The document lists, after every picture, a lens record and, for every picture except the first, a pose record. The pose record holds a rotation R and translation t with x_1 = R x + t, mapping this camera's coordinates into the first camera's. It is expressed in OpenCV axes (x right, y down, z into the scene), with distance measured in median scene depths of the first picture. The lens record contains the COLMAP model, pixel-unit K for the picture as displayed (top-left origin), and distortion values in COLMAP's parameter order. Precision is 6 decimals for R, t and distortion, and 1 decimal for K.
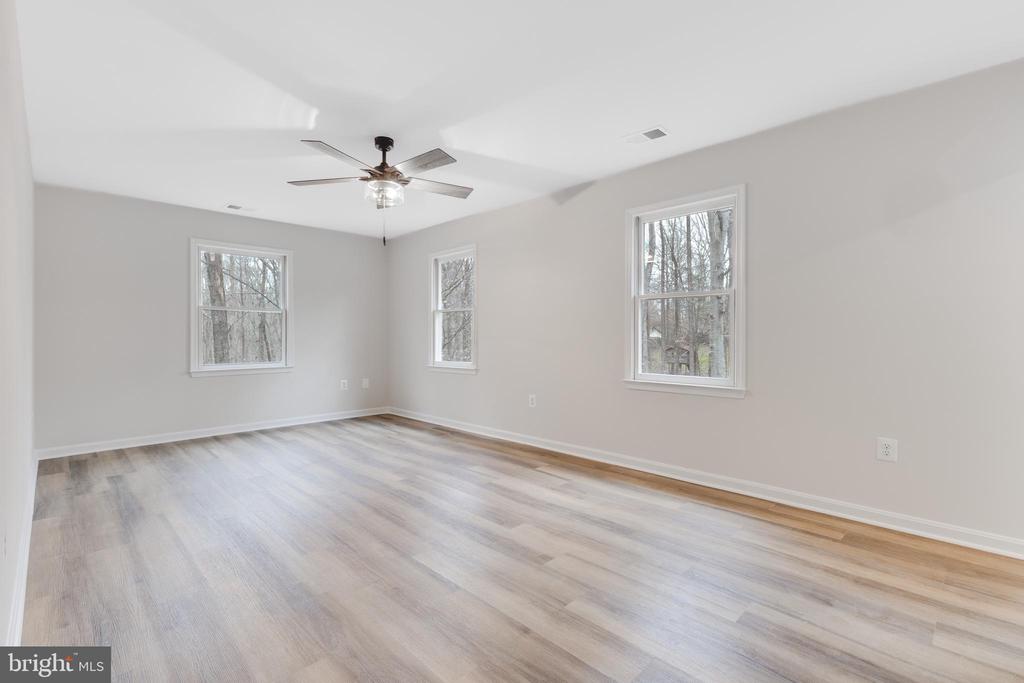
lens RADIAL K [[454.2, 0, 526.5], [0, 454.2, 336.3], [0, 0, 1]] dist [-0.000519, -0.000521]
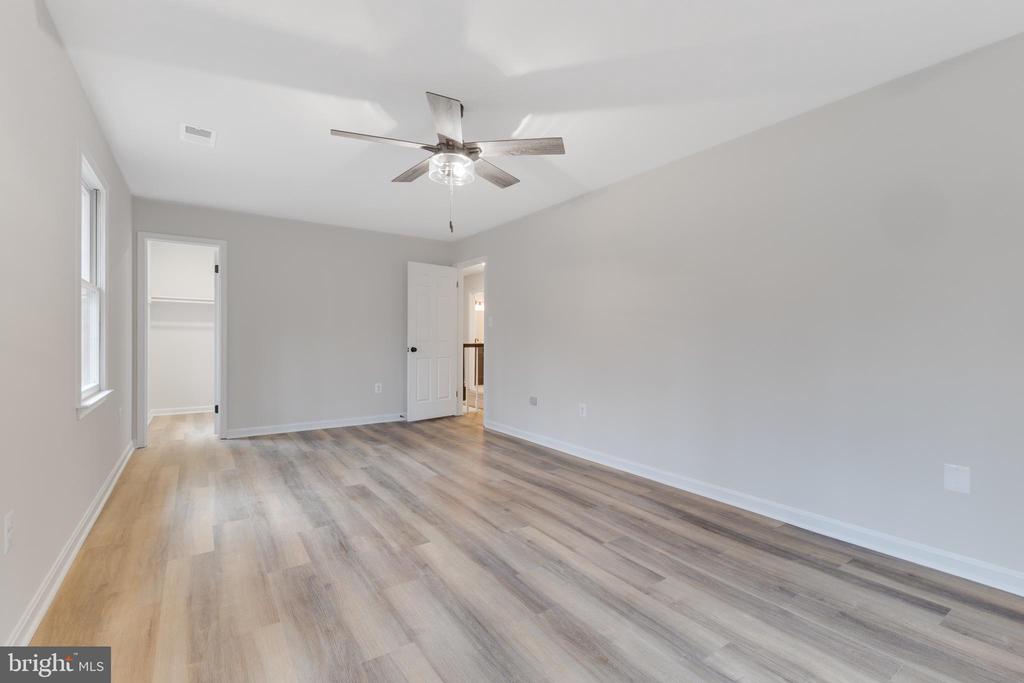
lens RADIAL K [[454.2, 0, 526.5], [0, 454.2, 336.3], [0, 0, 1]] dist [-0.000519, -0.000521]
pose [[-0.984332, -0.002024, 0.176316, -0.599448], [-0.003115, 0.999978, -0.005912, 0.000731], [-0.176300, -0.006368, -0.984316, 1.800151]]
